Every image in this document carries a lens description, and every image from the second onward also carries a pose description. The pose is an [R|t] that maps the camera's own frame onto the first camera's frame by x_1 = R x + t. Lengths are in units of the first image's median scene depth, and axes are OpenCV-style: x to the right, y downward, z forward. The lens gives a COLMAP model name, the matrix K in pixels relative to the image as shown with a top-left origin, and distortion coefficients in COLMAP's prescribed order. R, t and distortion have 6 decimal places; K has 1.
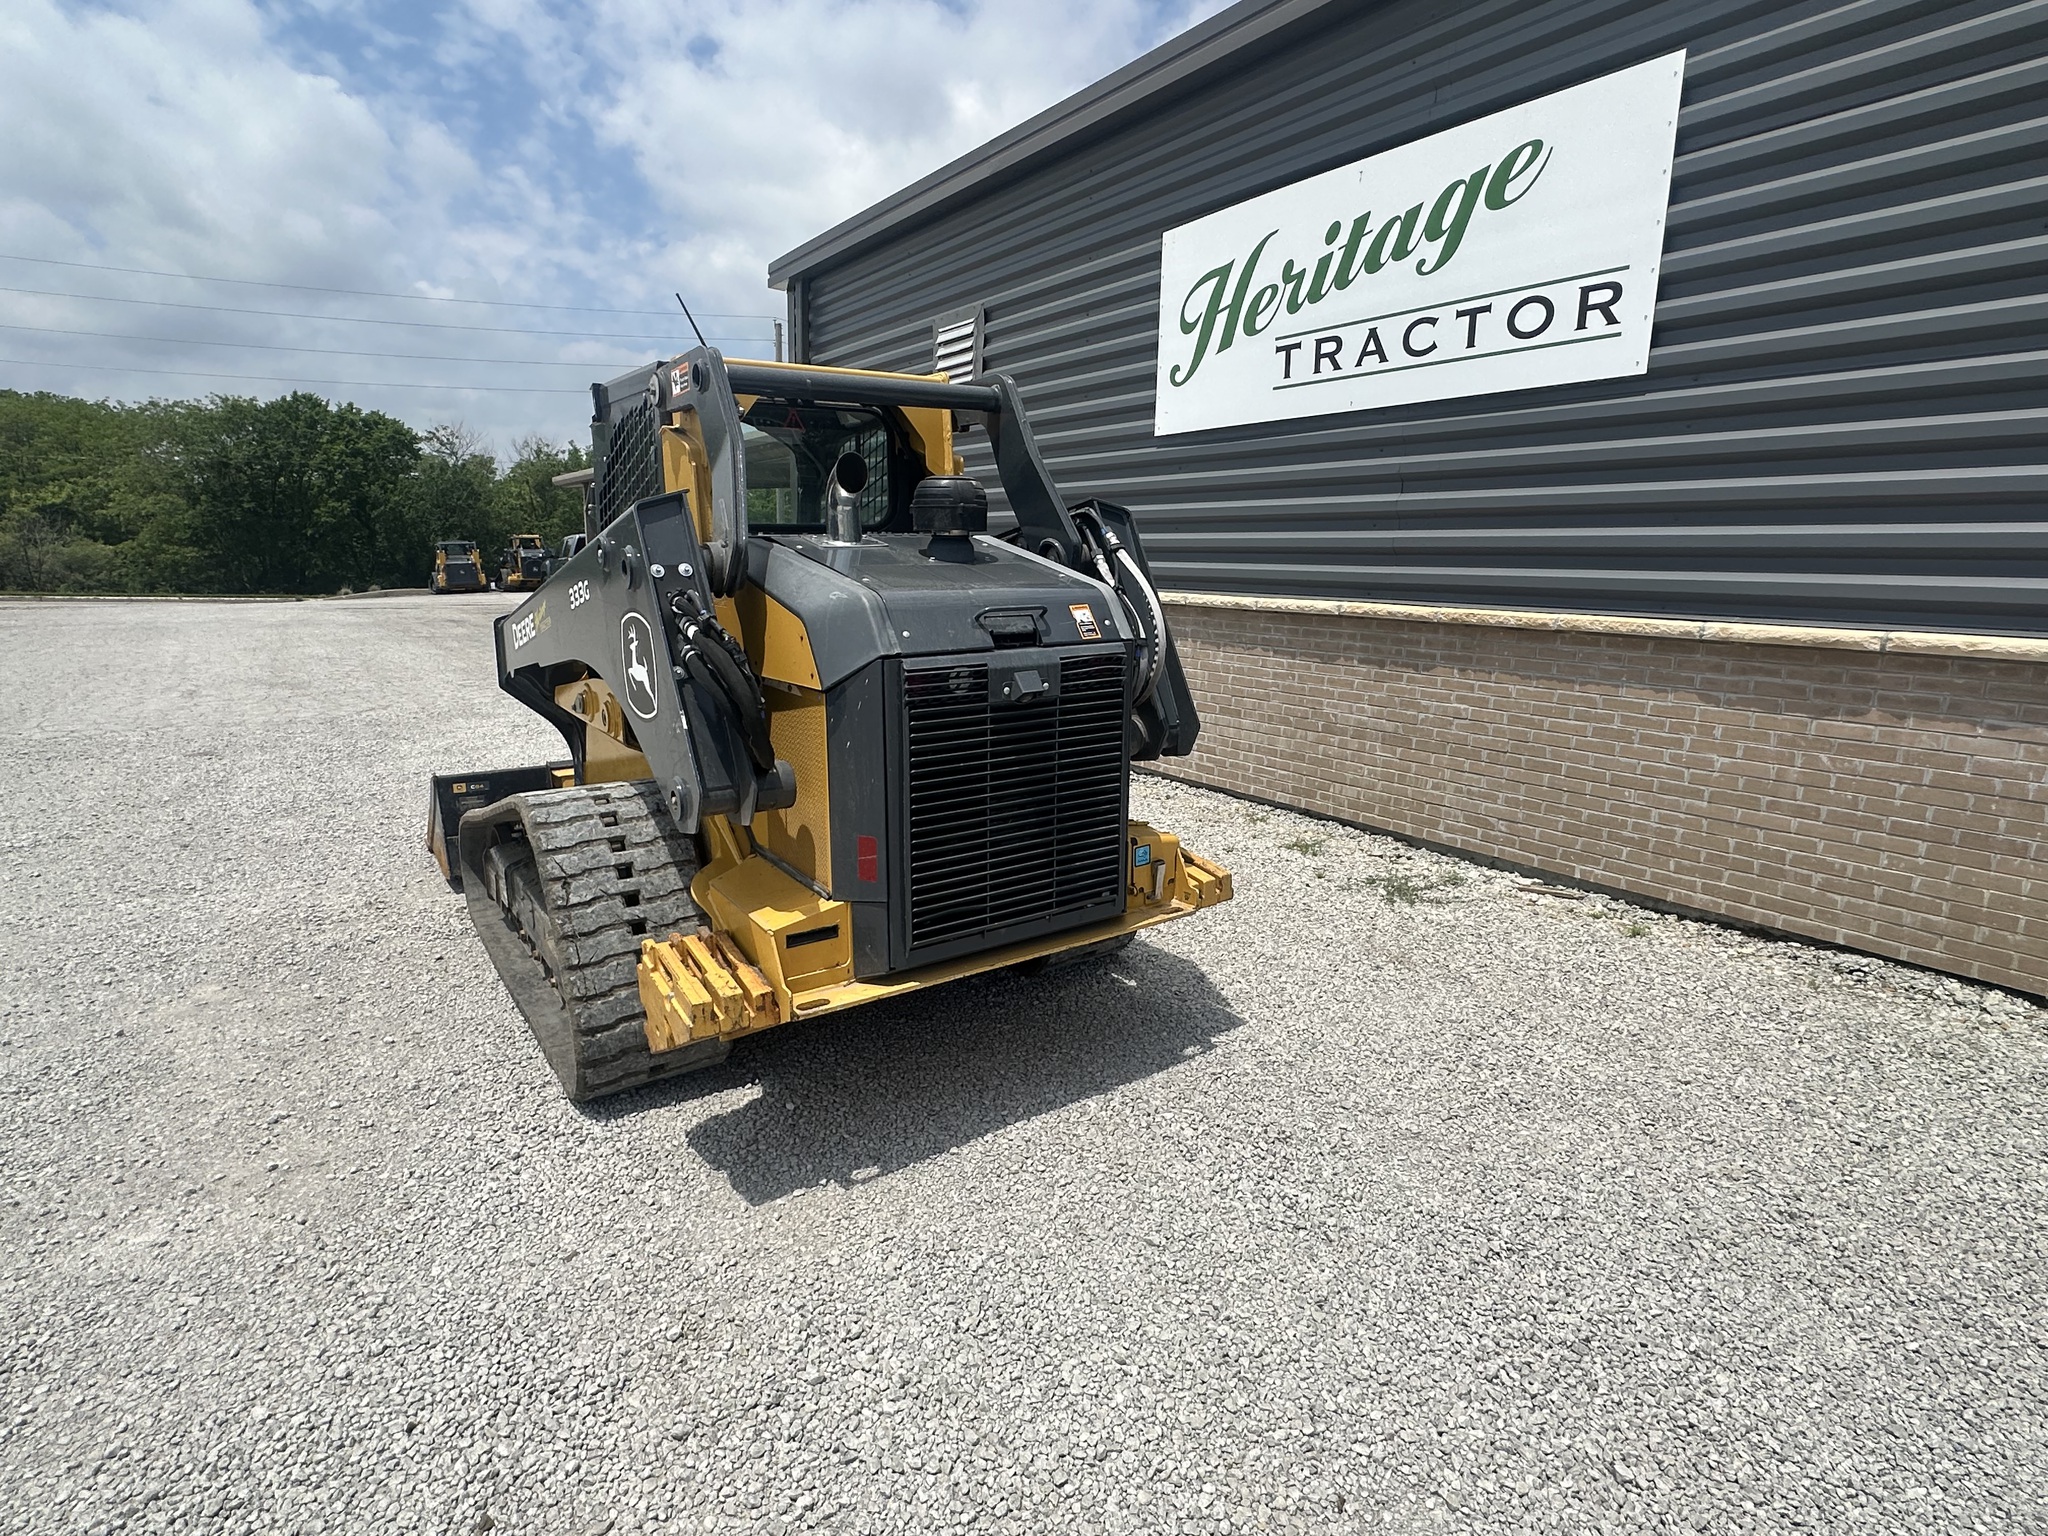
lens RADIAL K [[1063.6, 0, 1018.3], [0, 1063.6, 775.9], [0, 0, 1]] dist [-0.002451, -0.001220]
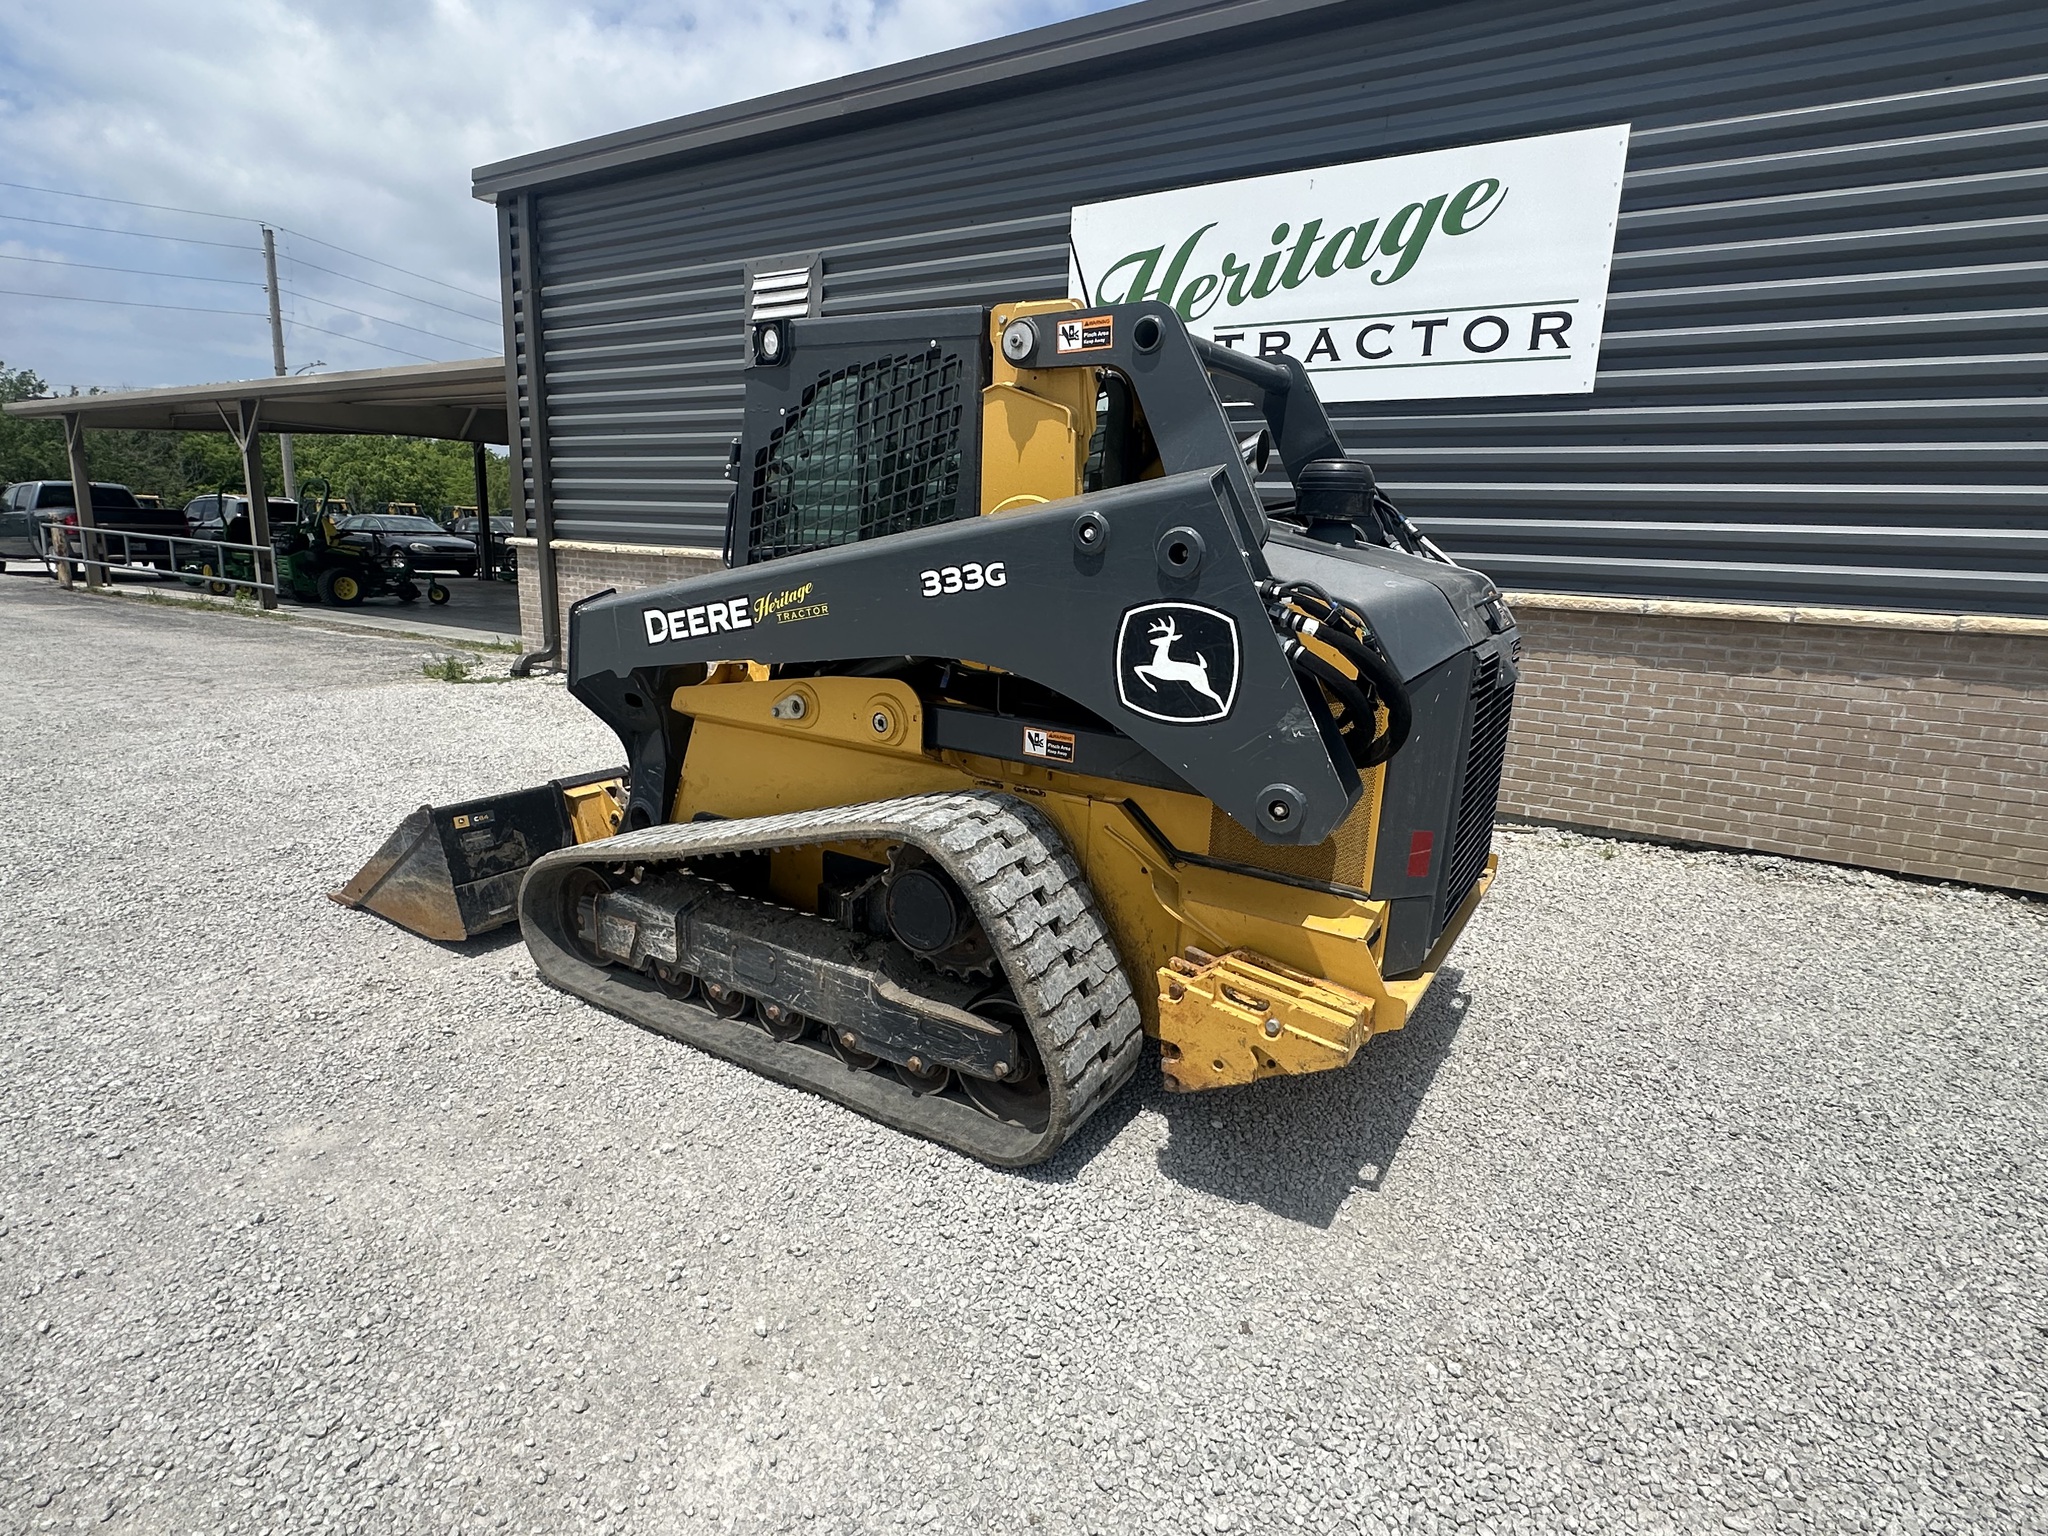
lens RADIAL K [[1061.2, 0, 1013.0], [0, 1061.2, 776.8], [0, 0, 1]] dist [-0.002349, -0.000737]
pose [[0.918969, -0.070086, 0.388050, -0.425937], [0.058993, 0.997439, 0.040441, -0.027008], [-0.389891, -0.014272, 0.920750, 0.122356]]
